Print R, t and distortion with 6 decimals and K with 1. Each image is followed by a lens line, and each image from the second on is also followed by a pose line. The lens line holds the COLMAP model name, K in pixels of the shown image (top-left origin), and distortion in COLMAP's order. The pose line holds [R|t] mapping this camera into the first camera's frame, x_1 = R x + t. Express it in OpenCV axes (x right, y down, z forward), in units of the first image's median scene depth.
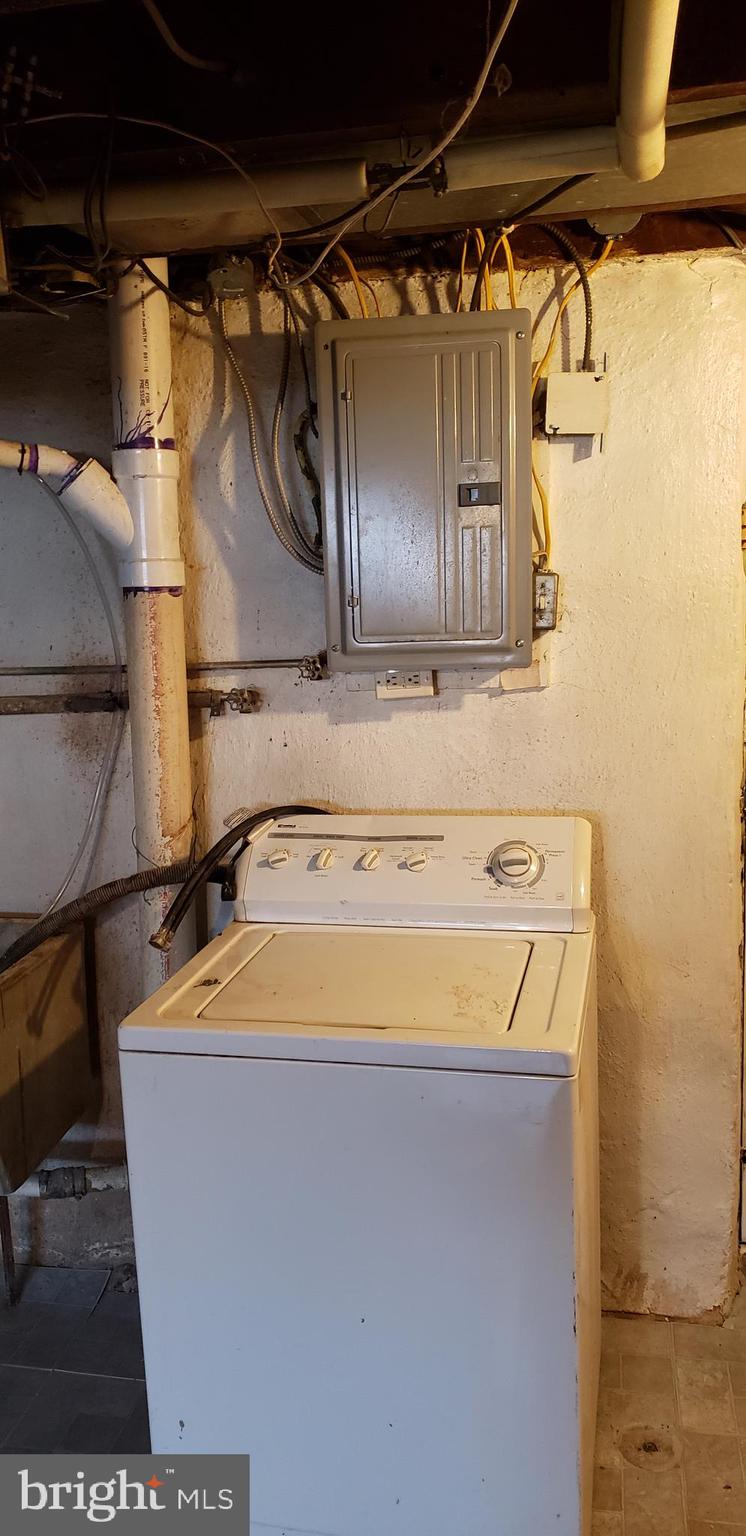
lens RADIAL K [[1176.7, 0, 344.2], [0, 1176.7, 776.4], [0, 0, 1]] dist [0.042099, -0.003129]
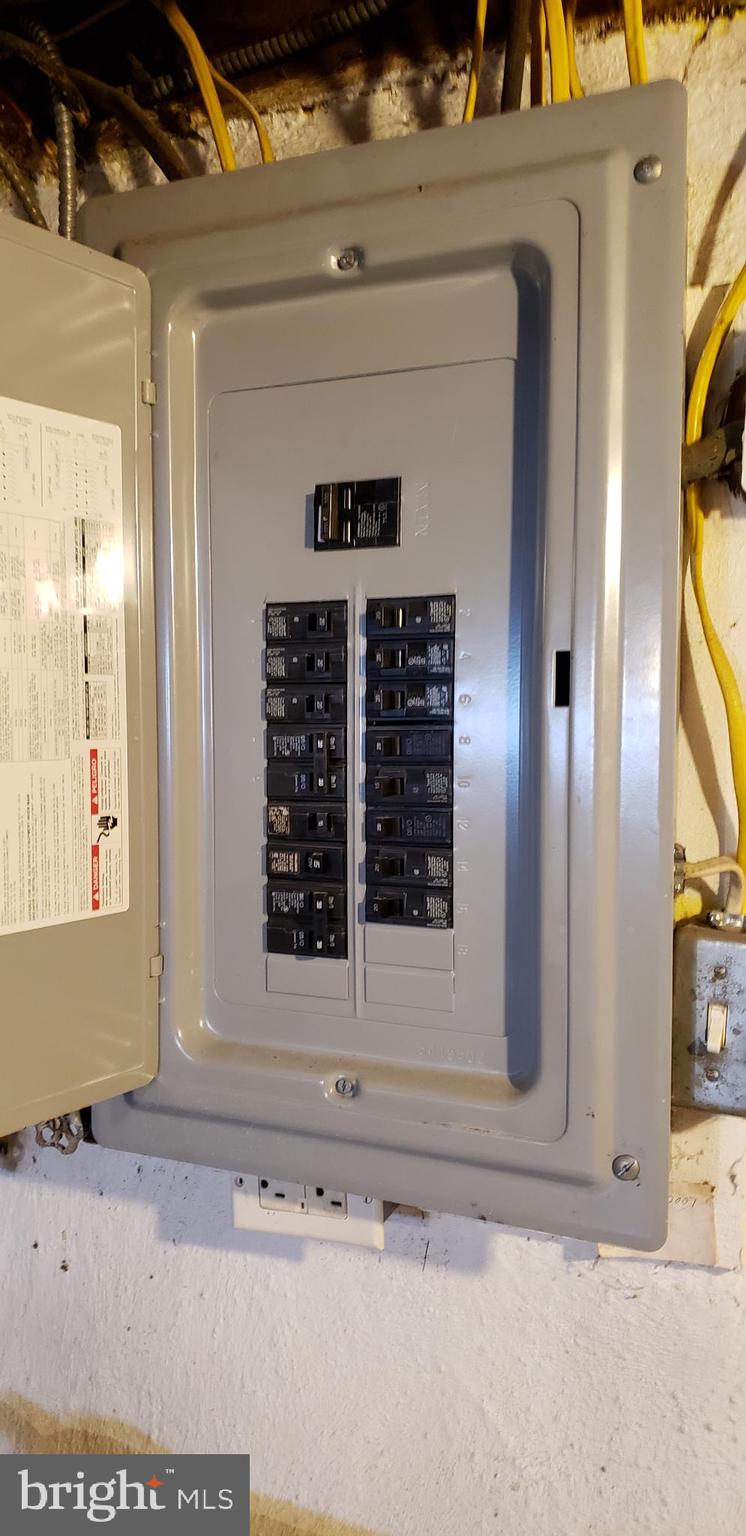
lens RADIAL K [[1176.7, 0, 344.2], [0, 1176.7, 776.4], [0, 0, 1]] dist [0.042099, -0.003129]
pose [[0.965801, 0.048188, -0.254765, 0.149722], [-0.074195, 0.992853, -0.093475, -0.176430], [0.248440, 0.109181, 0.962474, 0.668850]]
